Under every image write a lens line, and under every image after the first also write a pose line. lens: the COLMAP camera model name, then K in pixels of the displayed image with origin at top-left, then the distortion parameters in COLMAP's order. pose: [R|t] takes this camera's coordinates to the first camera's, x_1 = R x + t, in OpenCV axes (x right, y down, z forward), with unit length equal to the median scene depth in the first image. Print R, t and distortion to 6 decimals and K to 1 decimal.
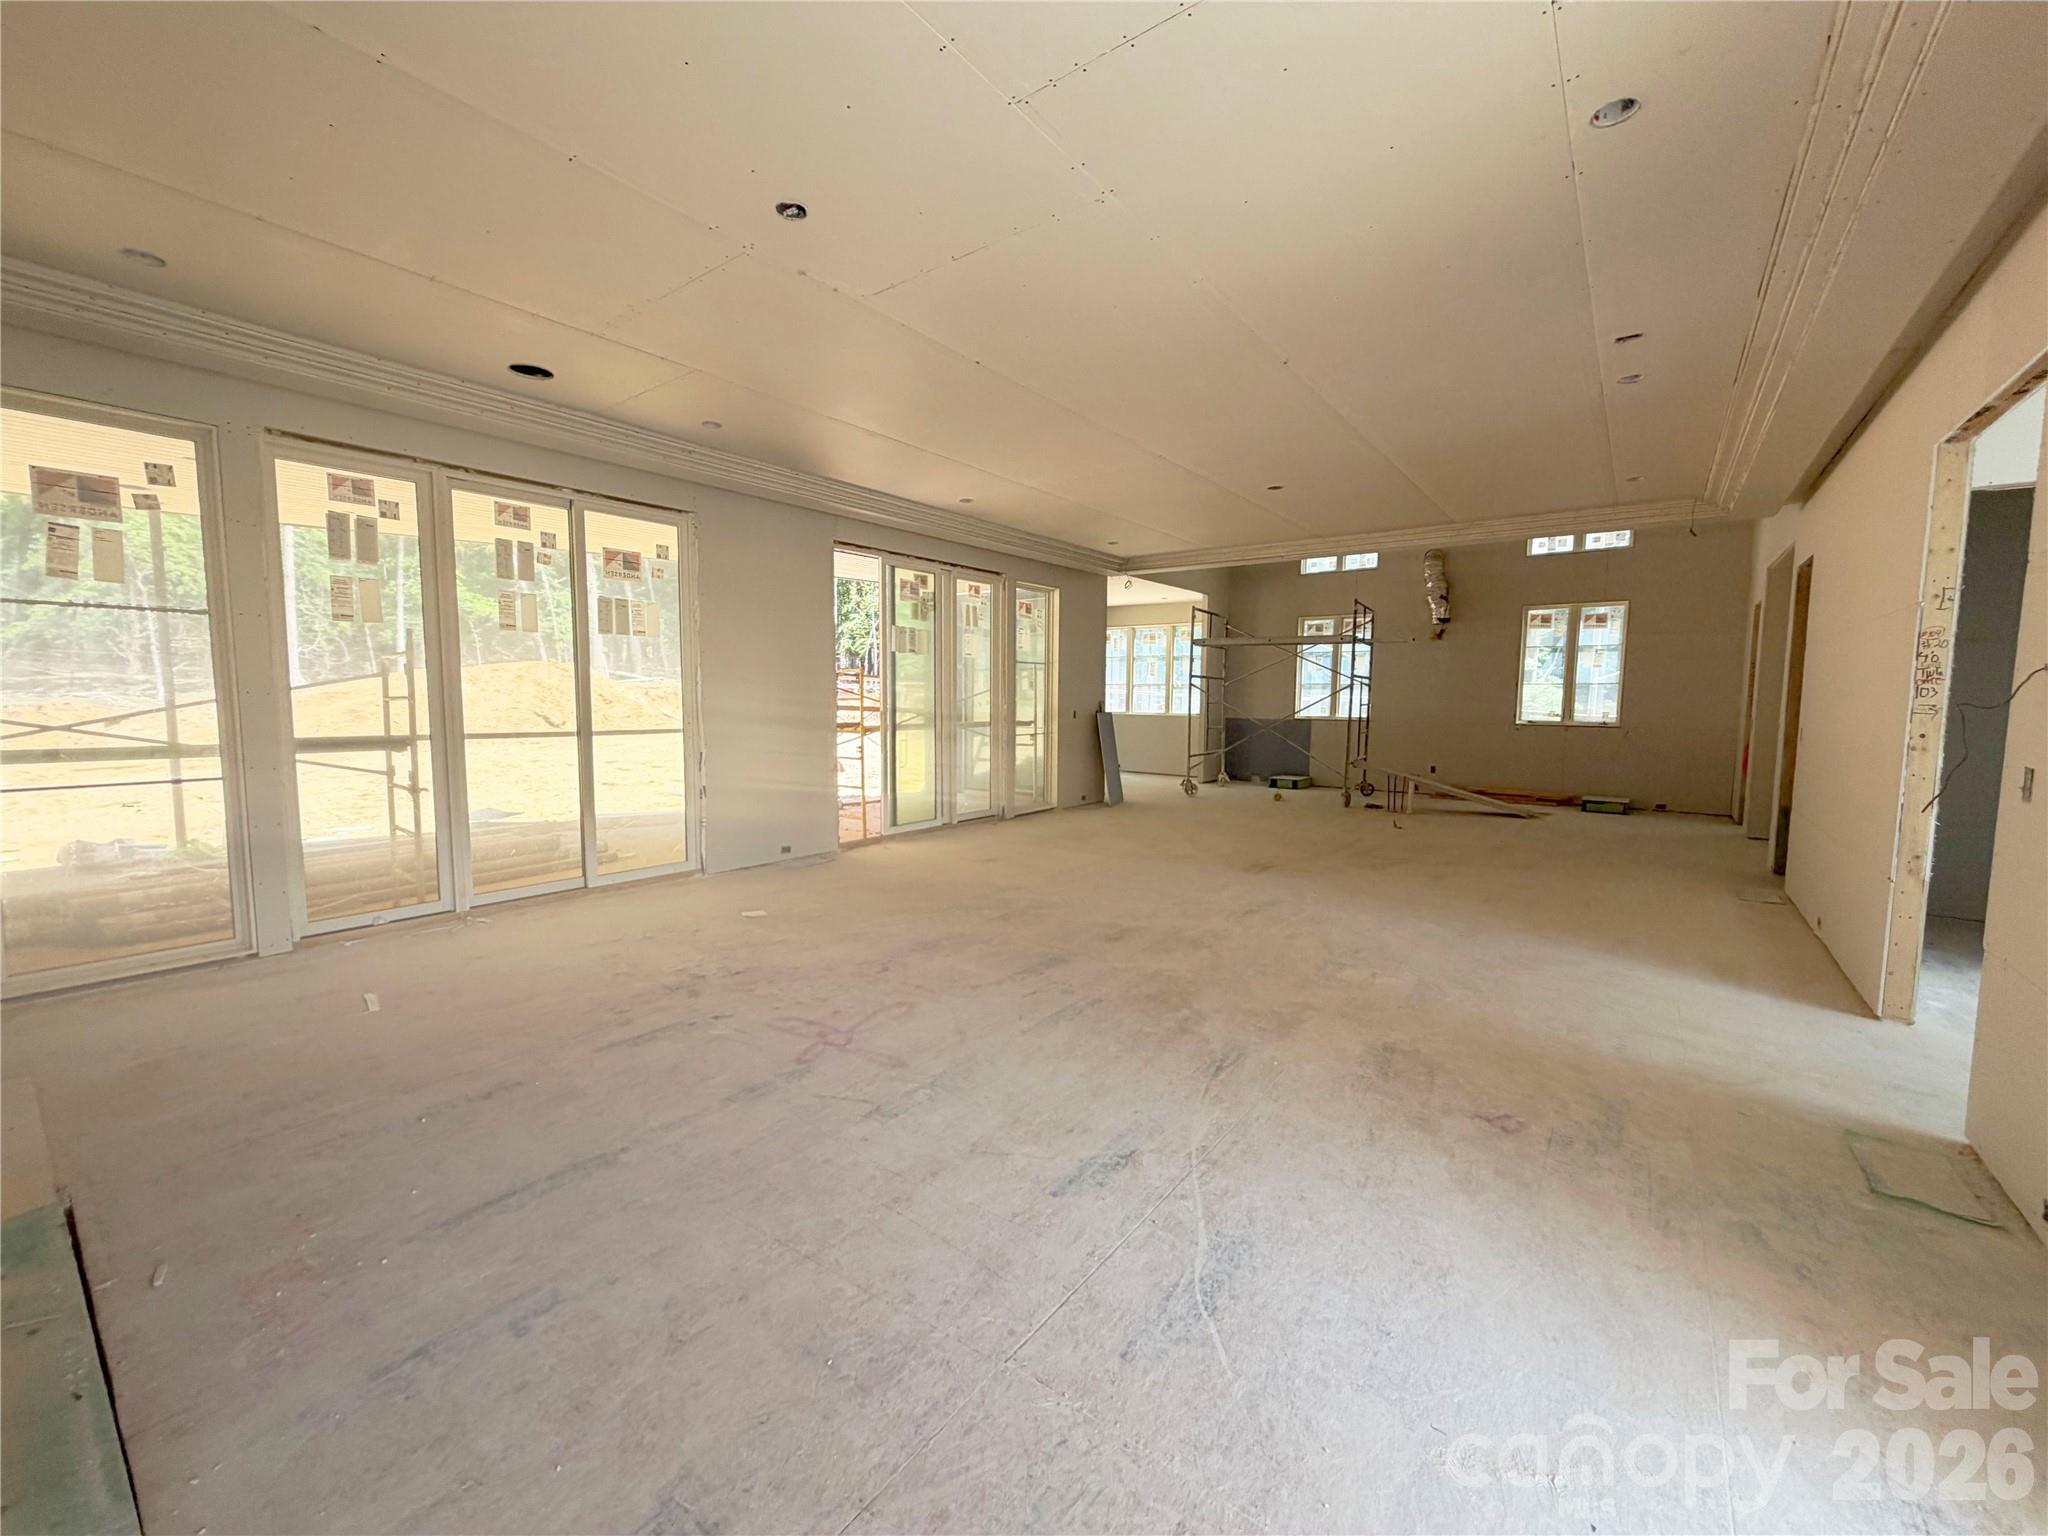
lens RADIAL K [[811.4, 0, 1018.0], [0, 811.4, 765.7], [0, 0, 1]] dist [0.000354, -0.000234]
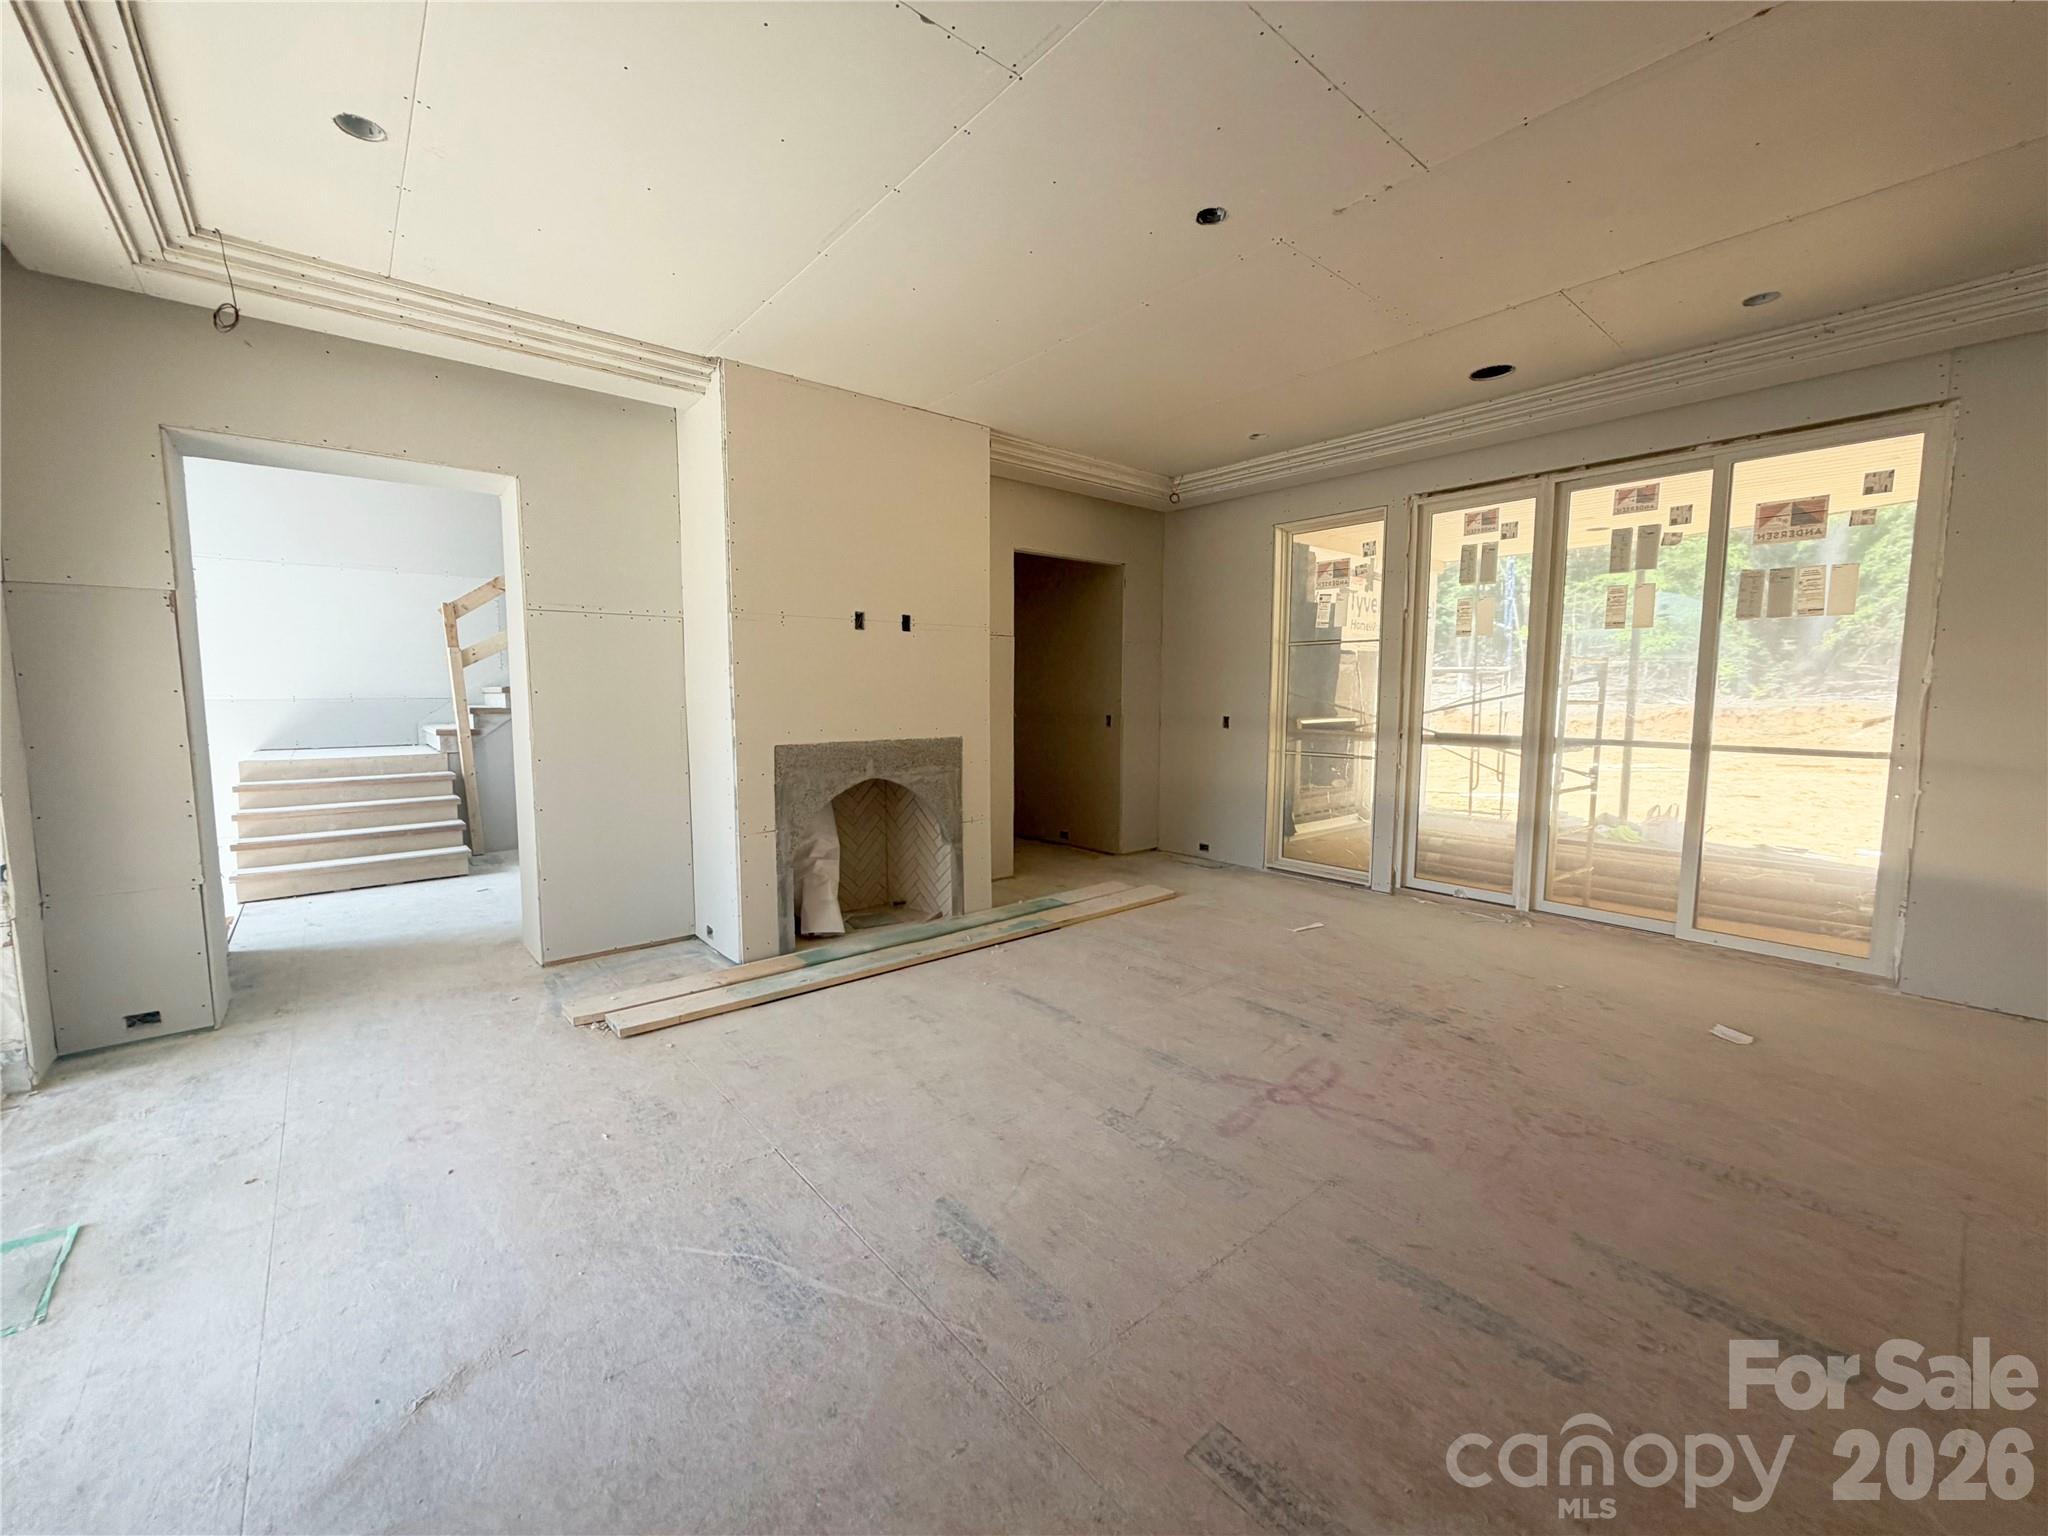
lens RADIAL K [[811.4, 0, 1018.0], [0, 811.4, 765.7], [0, 0, 1]] dist [0.000354, -0.000234]
pose [[-0.215470, 0.081867, -0.973073, 0.448447], [-0.088840, 0.990704, 0.103022, -0.052116], [0.972461, 0.108646, -0.206194, 0.591979]]
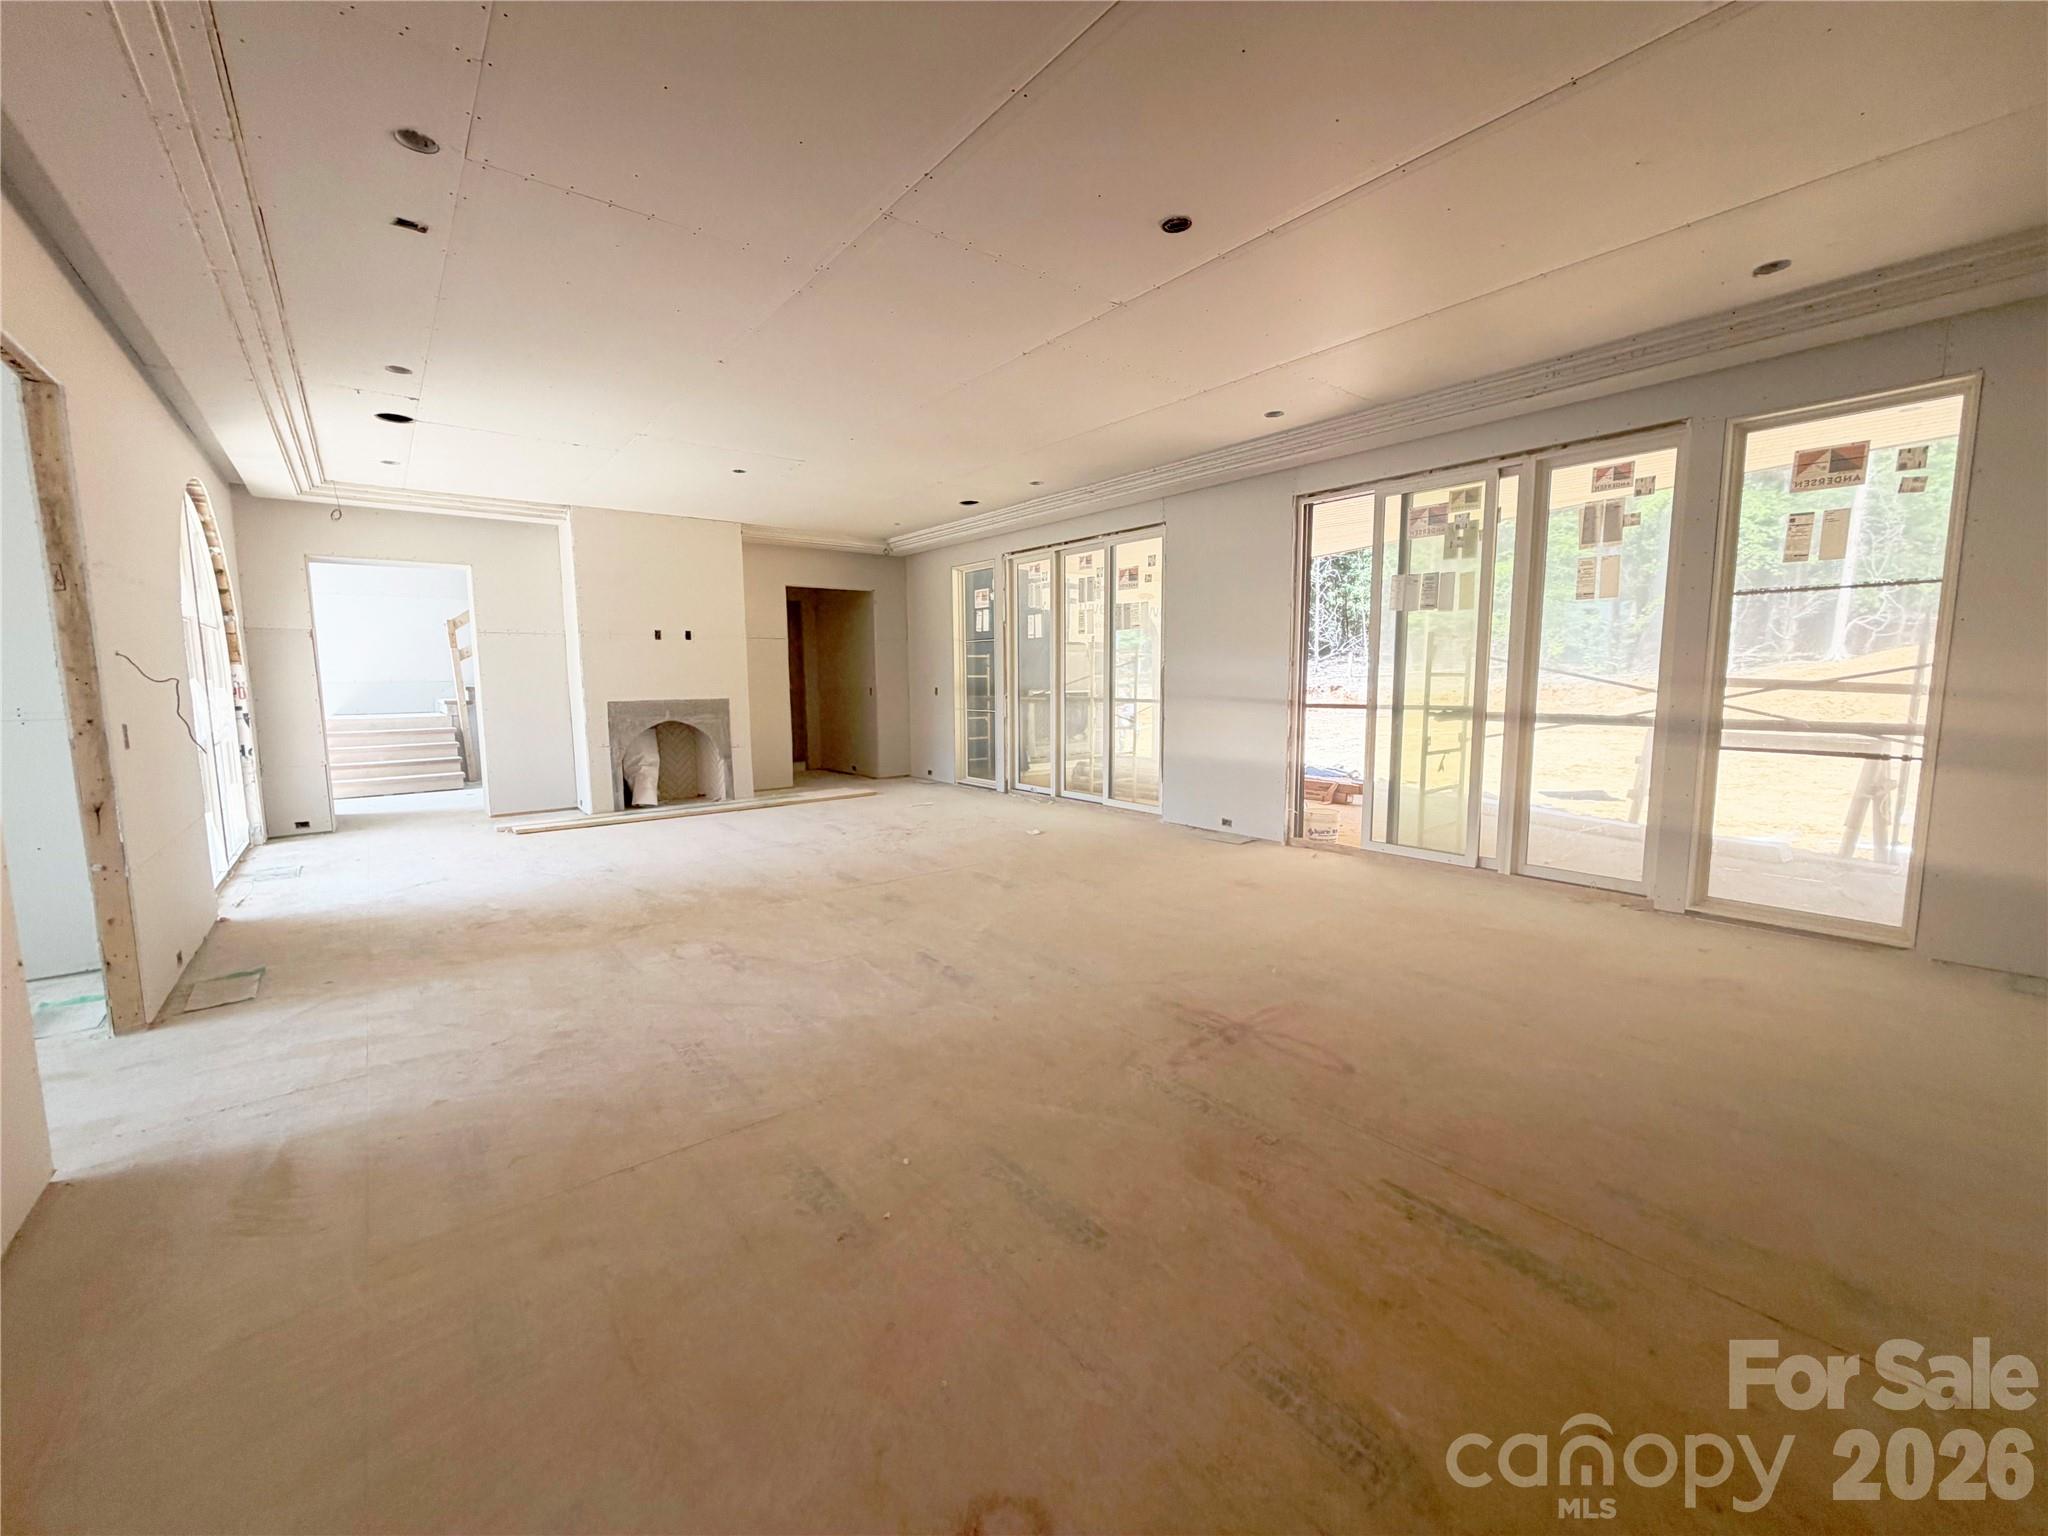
lens RADIAL K [[834.0, 0, 1024.0], [0, 834.0, 768.0], [0, 0, 1]] dist [0.000154, -0.000419]
pose [[-0.248822, 0.104385, -0.962908, 1.115711], [-0.078305, 0.988753, 0.127421, -0.112626], [0.965379, 0.107106, -0.237850, 1.411323]]
